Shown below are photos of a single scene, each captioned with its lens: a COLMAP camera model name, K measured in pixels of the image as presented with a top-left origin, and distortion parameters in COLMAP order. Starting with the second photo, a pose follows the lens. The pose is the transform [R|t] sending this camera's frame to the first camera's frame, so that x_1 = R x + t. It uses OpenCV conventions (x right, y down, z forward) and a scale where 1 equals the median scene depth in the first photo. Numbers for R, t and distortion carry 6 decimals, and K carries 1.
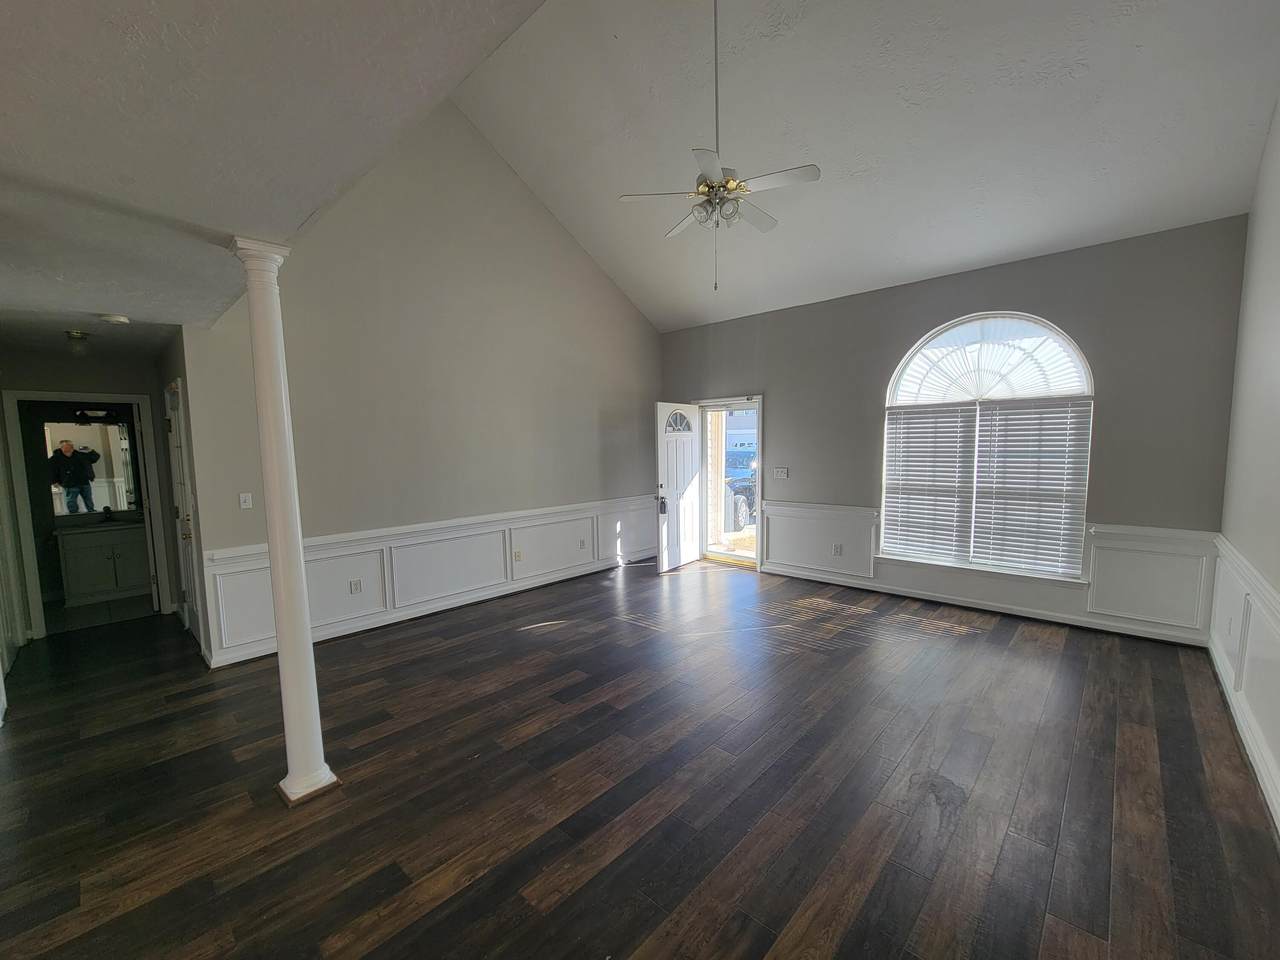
lens RADIAL K [[520.5, 0, 638.5], [0, 520.5, 471.5], [0, 0, 1]] dist [-0.001244, -0.000089]
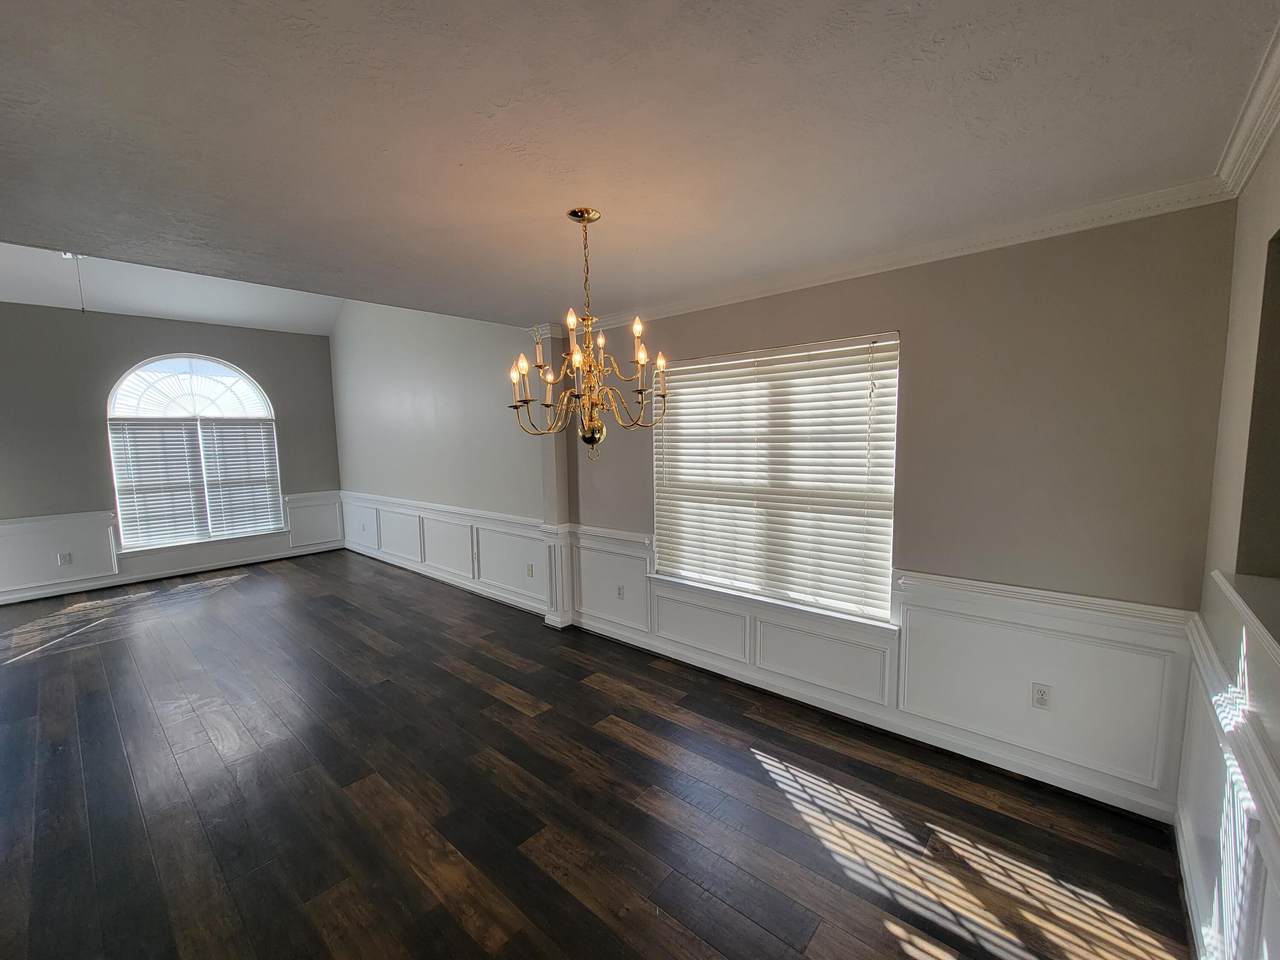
lens RADIAL K [[520.5, 0, 639.8], [0, 520.5, 485.1], [0, 0, 1]] dist [-0.001244, -0.000089]
pose [[-0.035452, -0.078993, 0.996245, -0.743942], [0.077320, 0.993666, 0.081540, 0.017103], [-0.996376, 0.079920, -0.029120, -0.090478]]
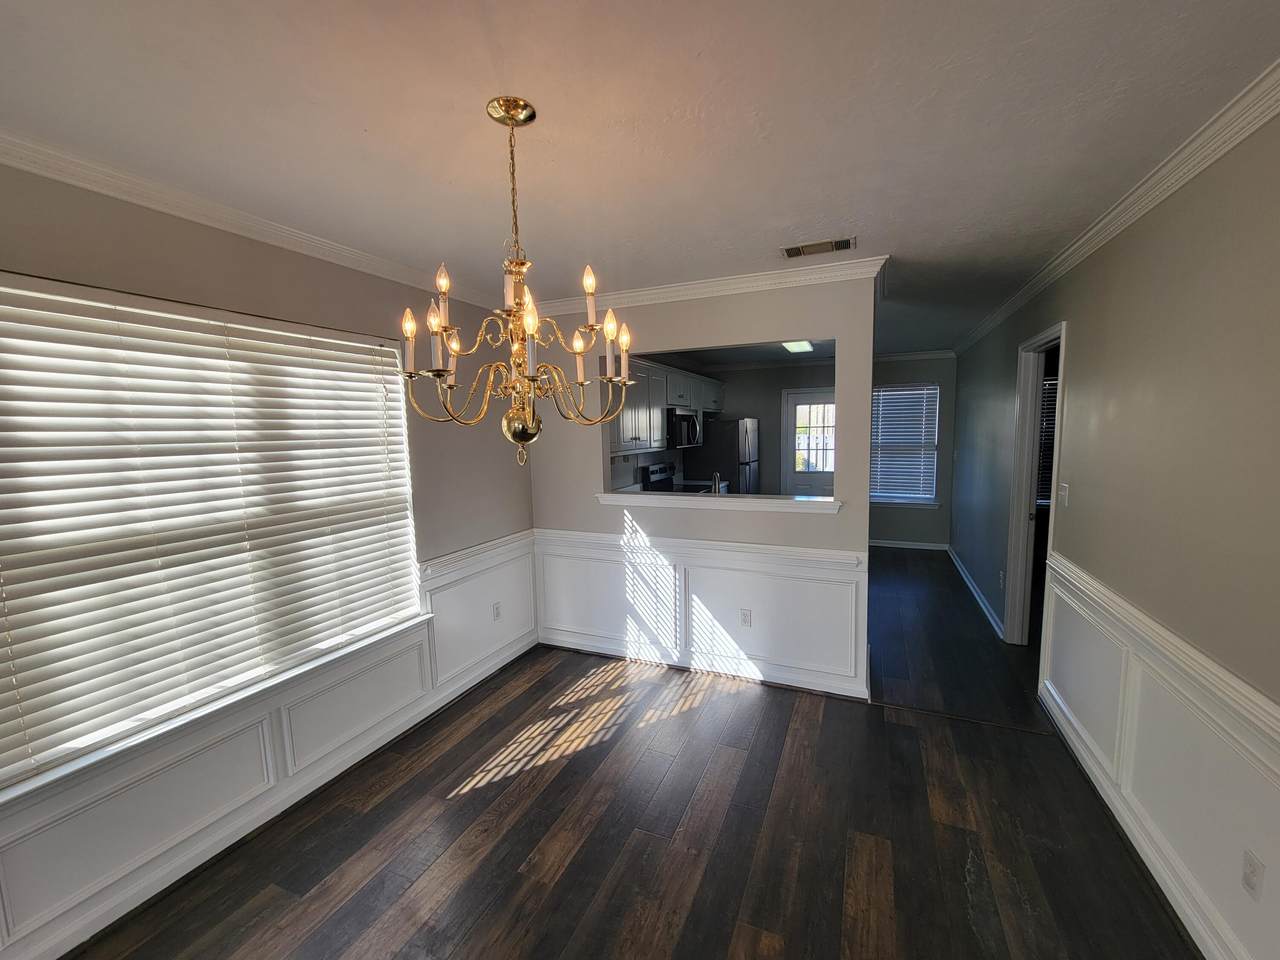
lens RADIAL K [[520.5, 0, 642.0], [0, 520.5, 484.0], [0, 0, 1]] dist [-0.001244, -0.000089]
pose [[-0.942110, 0.072021, -0.327478, 1.922067], [0.018810, 0.986474, 0.162836, -0.129263], [0.334776, 0.147250, -0.930722, 1.815847]]
